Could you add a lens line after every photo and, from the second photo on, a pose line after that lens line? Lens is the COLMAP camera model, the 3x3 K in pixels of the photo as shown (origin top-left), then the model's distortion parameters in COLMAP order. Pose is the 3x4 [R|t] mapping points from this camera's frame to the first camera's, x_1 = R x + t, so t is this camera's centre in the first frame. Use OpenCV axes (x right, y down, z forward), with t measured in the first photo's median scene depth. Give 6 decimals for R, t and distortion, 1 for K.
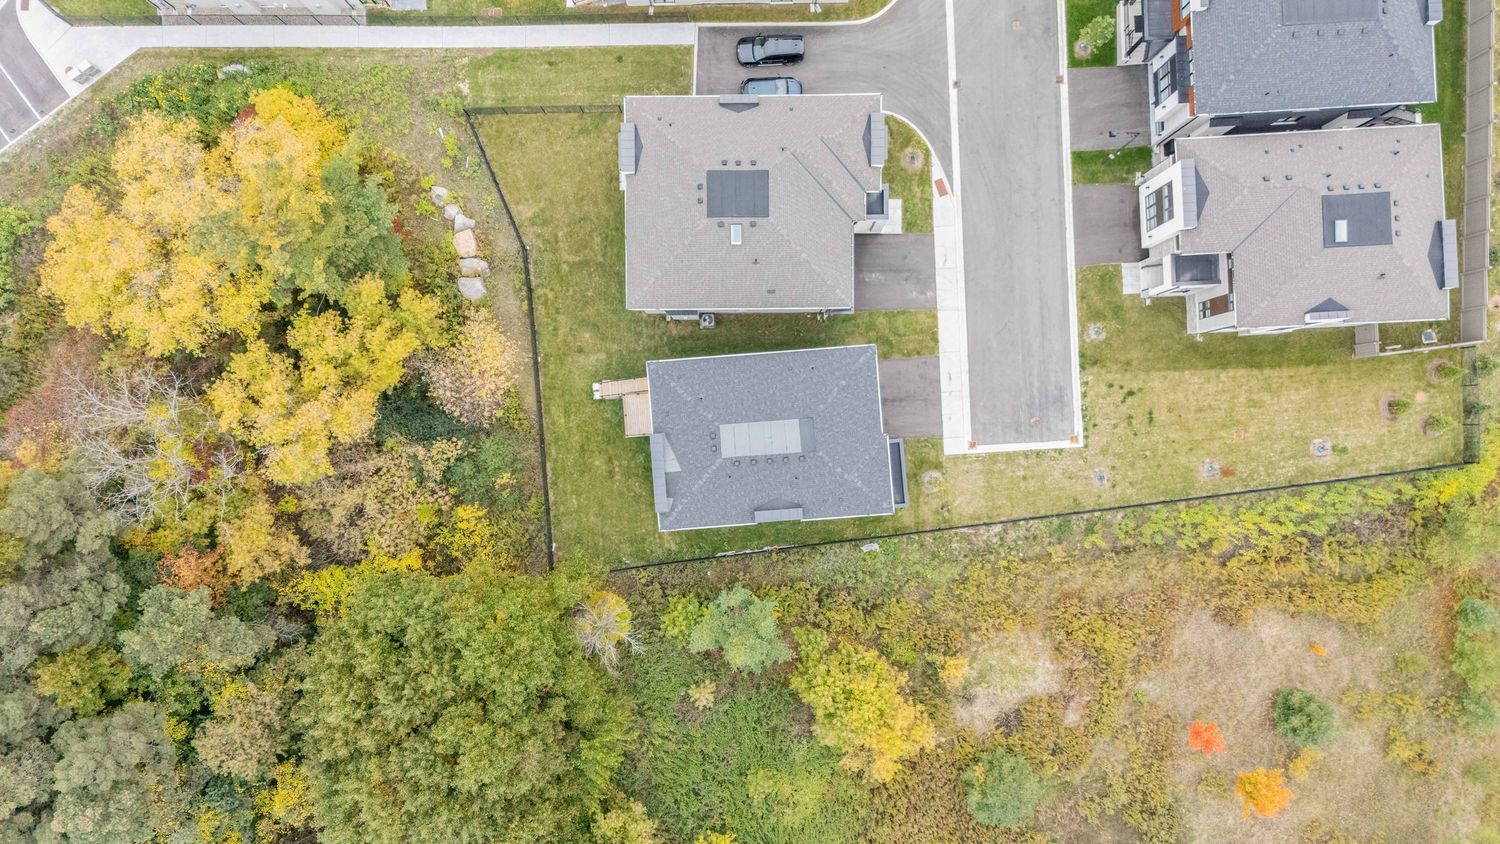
lens RADIAL K [[1096.3, 0, 756.1], [0, 1096.3, 422.0], [0, 0, 1]] dist [0.078501, -0.078639]
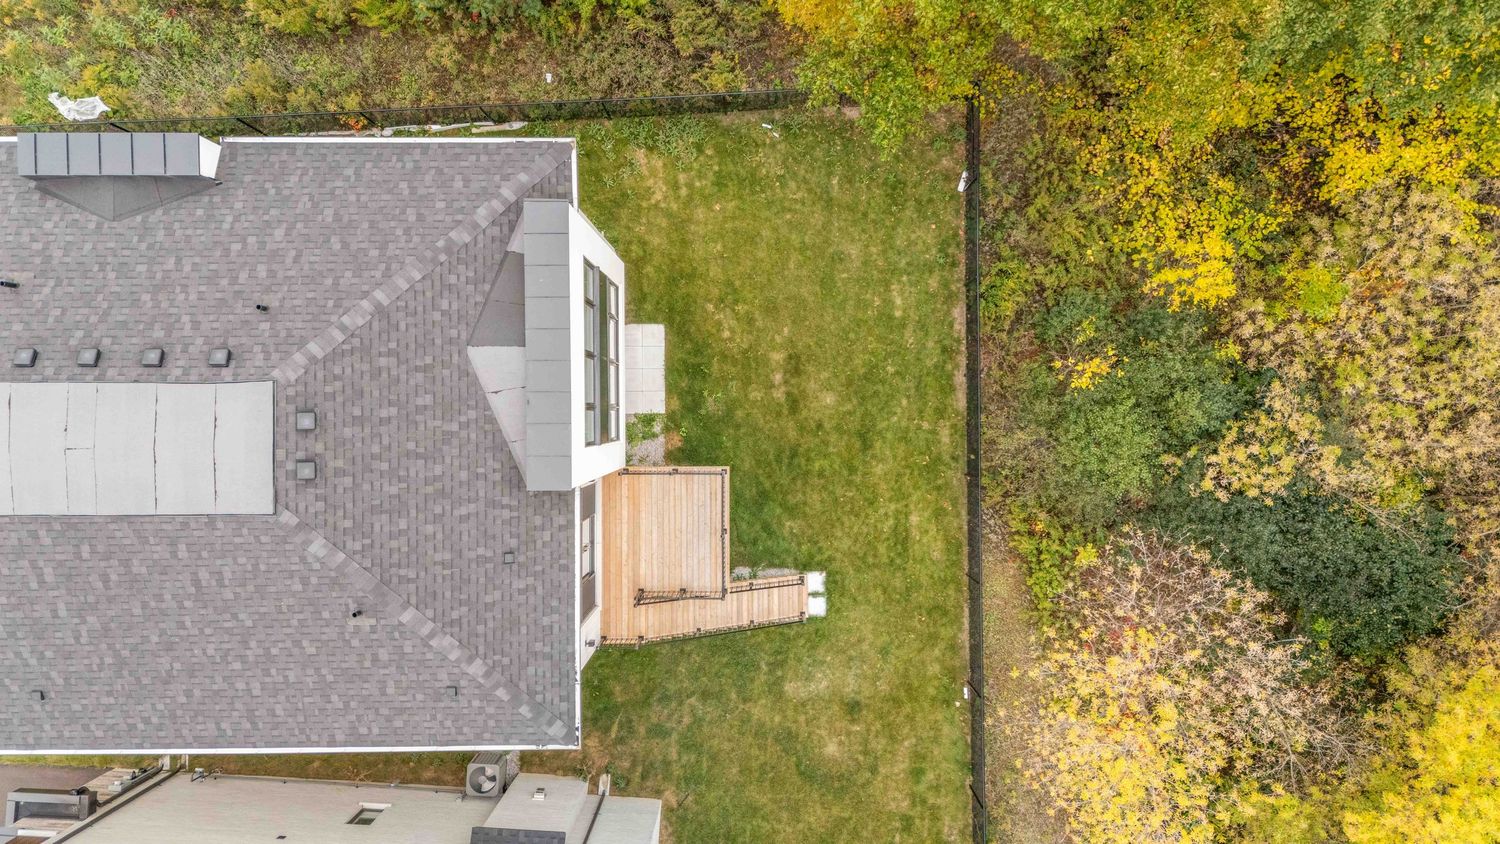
lens RADIAL K [[1096.3, 0, 754.9], [0, 1096.3, 418.9], [0, 0, 1]] dist [0.078501, -0.078639]
pose [[-0.997356, -0.071576, 0.012565, -0.126056], [0.071671, -0.997402, 0.007285, 0.026241], [0.012011, 0.008167, 0.999895, 0.635474]]
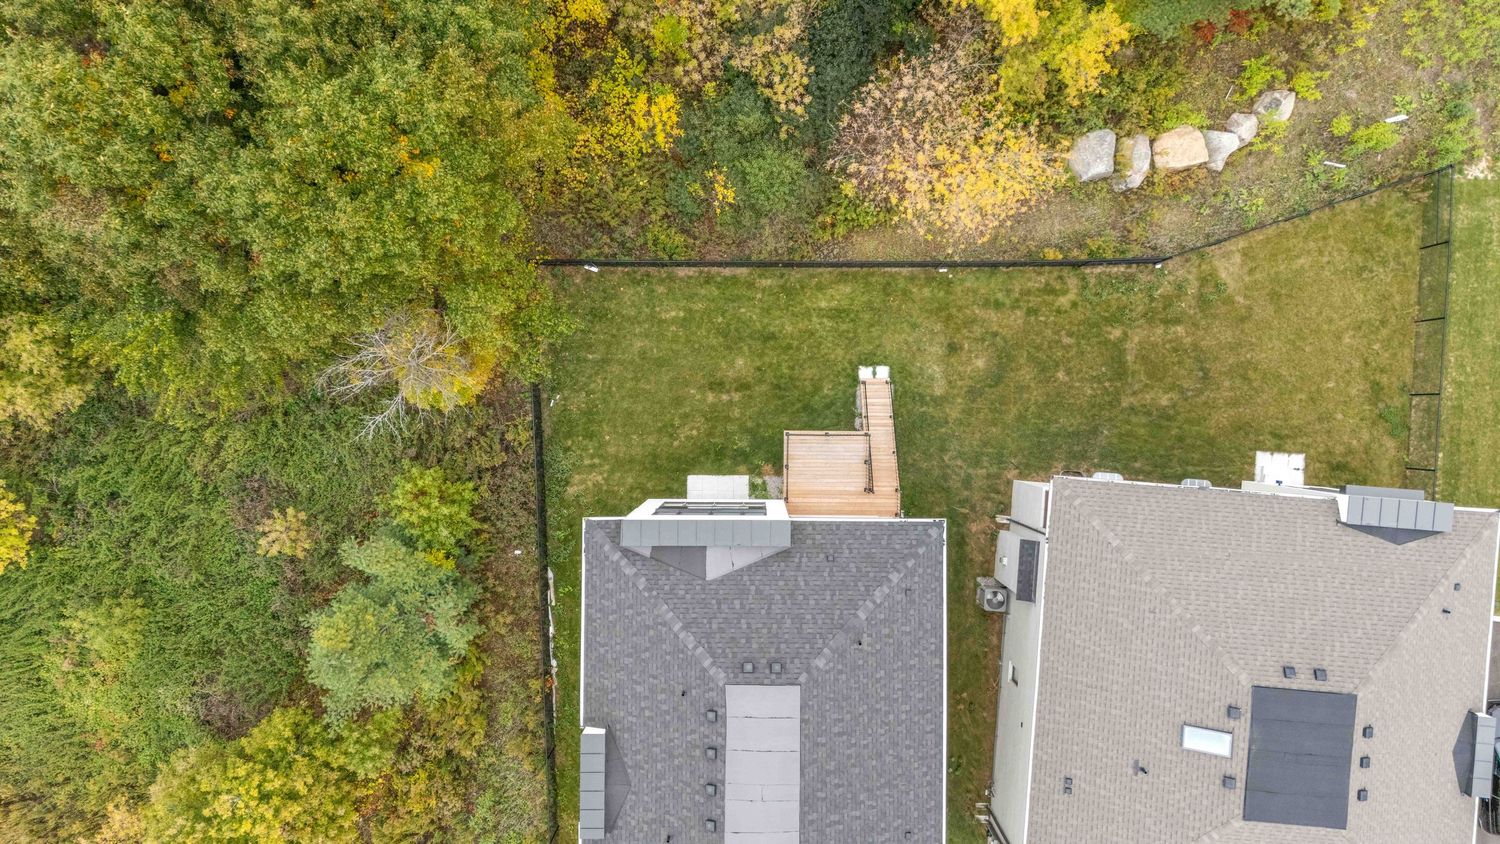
lens RADIAL K [[1096.3, 0, 750.7], [0, 1096.3, 419.4], [0, 0, 1]] dist [0.078501, -0.078639]
pose [[-0.082013, 0.996471, 0.017901, -0.128043], [-0.996440, -0.082335, 0.018105, 0.020202], [0.019515, -0.016353, 0.999676, 0.468311]]
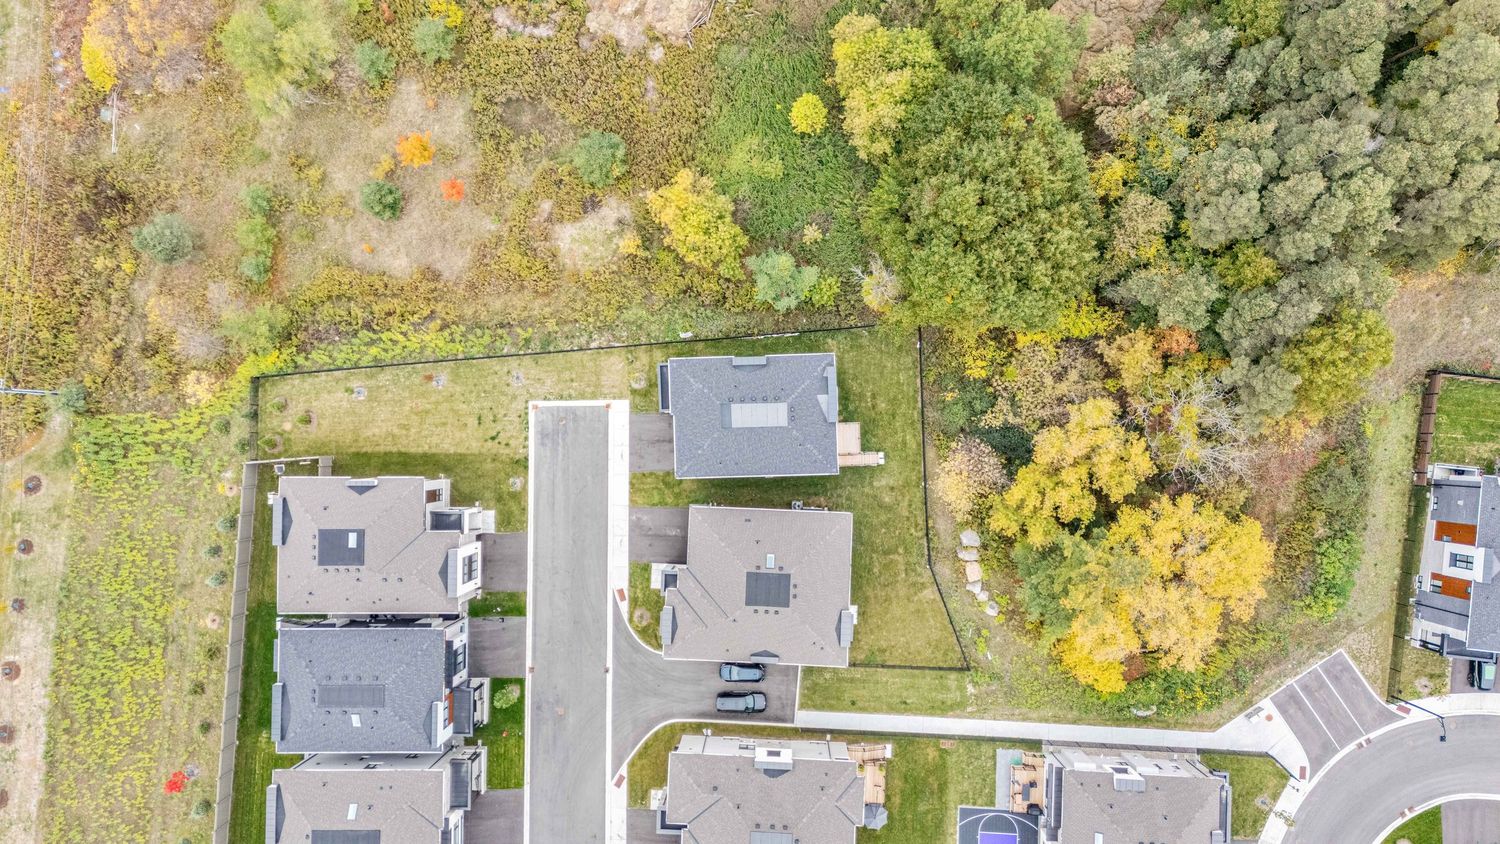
lens RADIAL K [[1096.3, 0, 746.1], [0, 1096.3, 419.7], [0, 0, 1]] dist [0.078501, -0.078639]
pose [[-0.998165, -0.045136, 0.040369, -0.031167], [0.046444, -0.998406, 0.032079, -0.032190], [0.038857, 0.033895, 0.998670, -0.362575]]
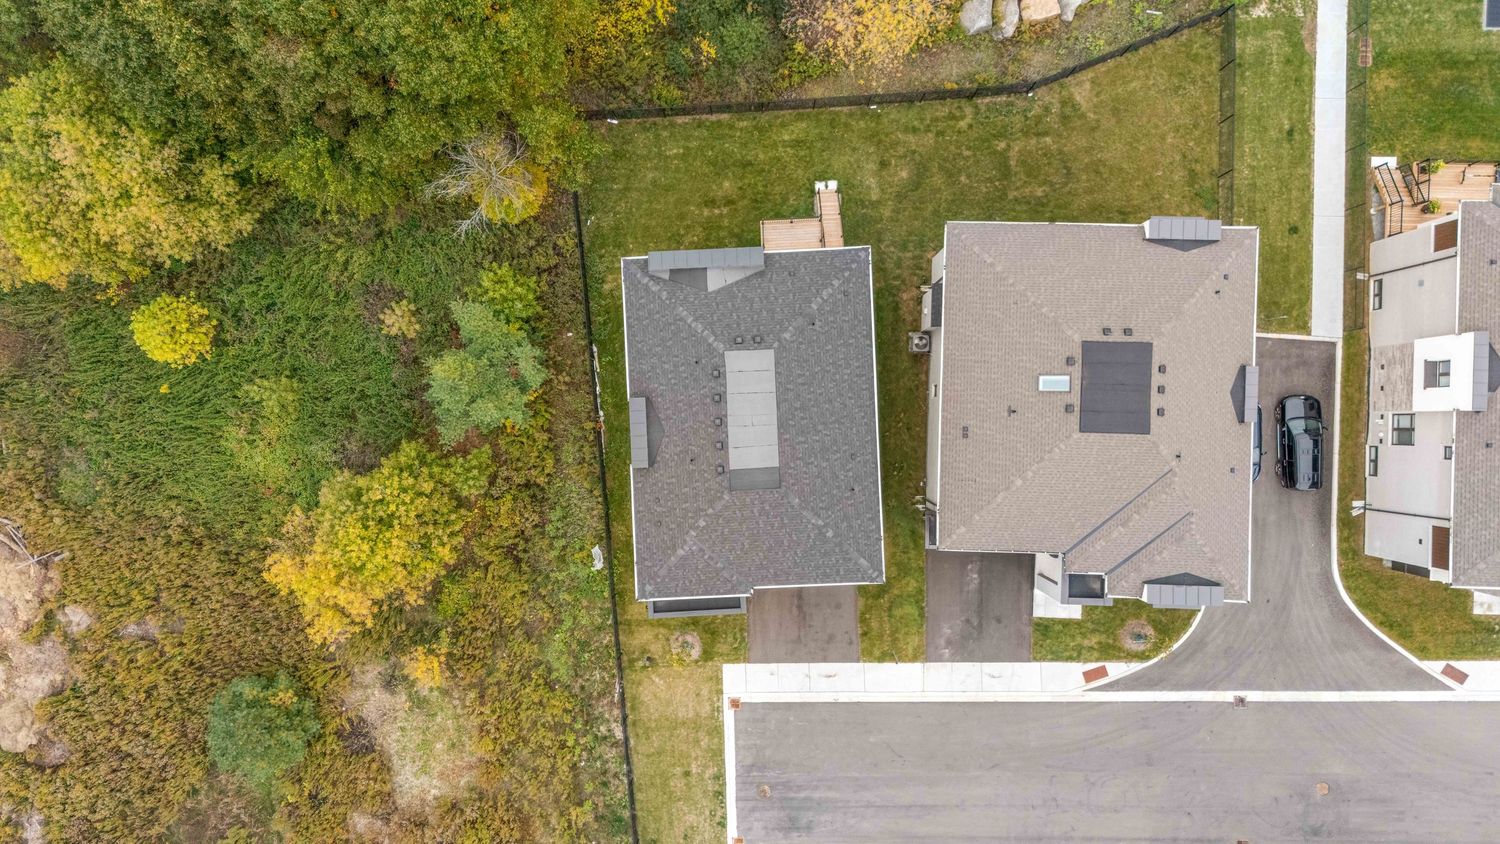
lens RADIAL K [[1096.3, 0, 749.4], [0, 1096.3, 420.1], [0, 0, 1]] dist [0.078501, -0.078639]
pose [[-0.031767, 0.999474, 0.006485, 0.005317], [-0.999239, -0.031905, 0.022429, 0.001036], [0.022624, -0.005767, 0.999727, 0.277832]]
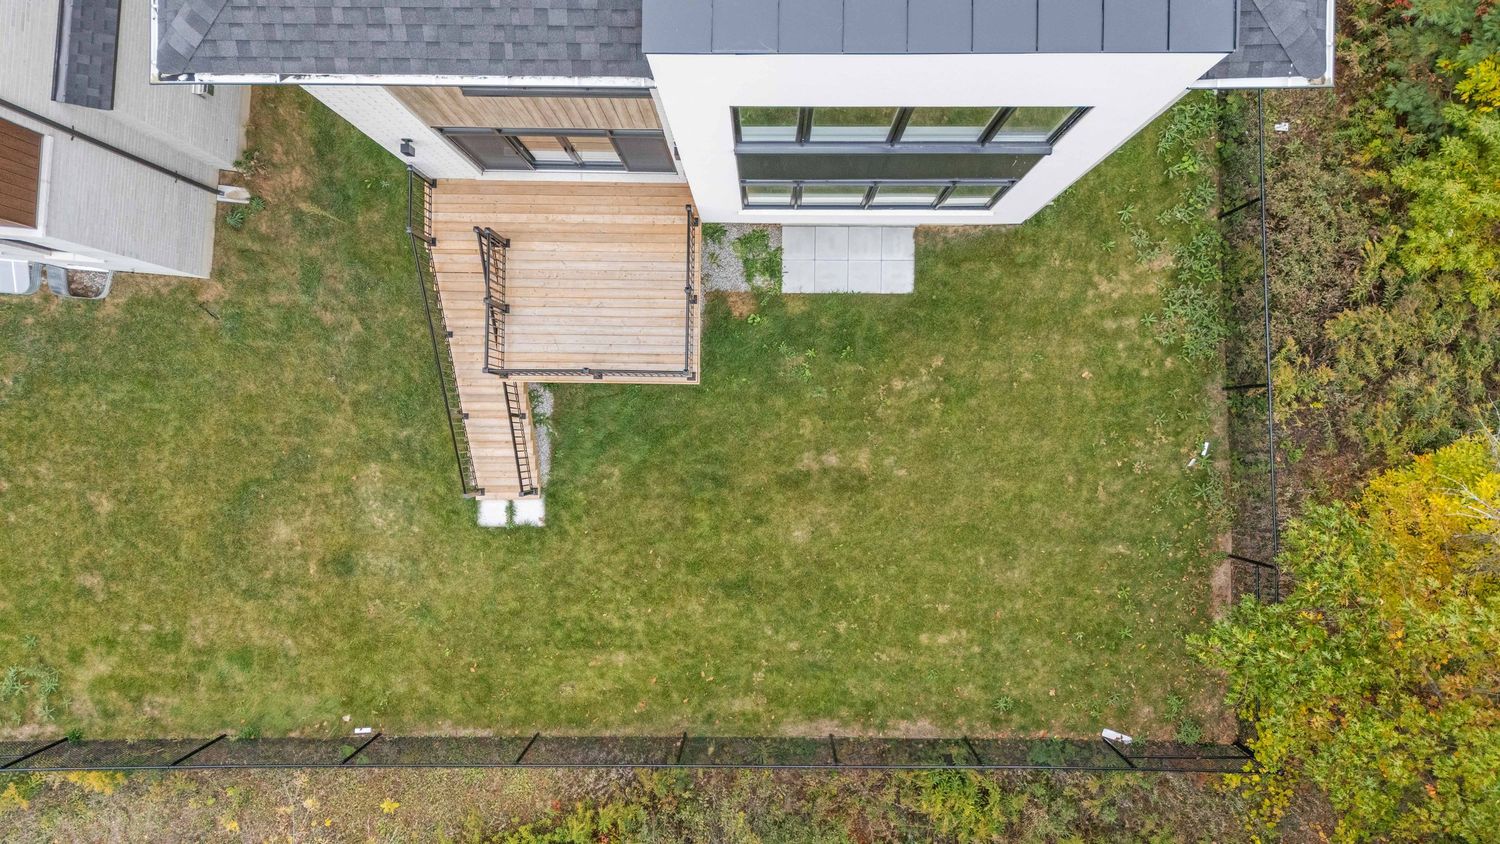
lens RADIAL K [[1096.3, 0, 752.4], [0, 1096.3, 422.1], [0, 0, 1]] dist [0.078501, -0.078639]
pose [[0.086246, -0.996198, 0.012259, -0.124170], [0.996273, 0.086223, -0.002366, 0.025060], [0.001300, 0.012417, 0.999922, 0.754796]]
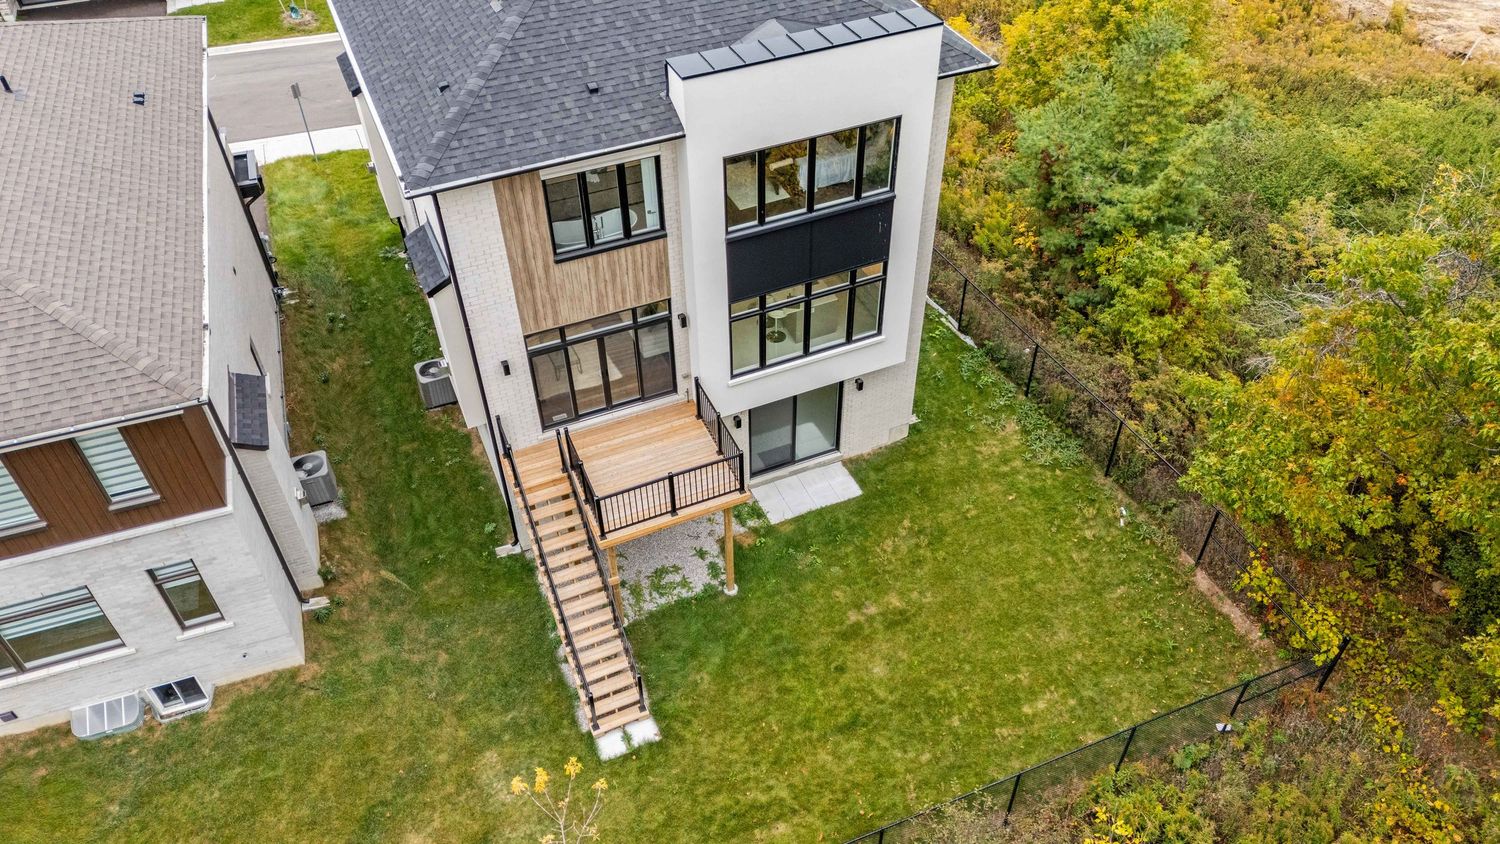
lens RADIAL K [[1096.3, 0, 752.6], [0, 1096.3, 422.5], [0, 0, 1]] dist [0.078501, -0.078639]
pose [[-0.331657, -0.635007, 0.697689, -0.292476], [0.943397, -0.224989, 0.243682, -0.047627], [0.002232, 0.739017, 0.673683, 0.771166]]
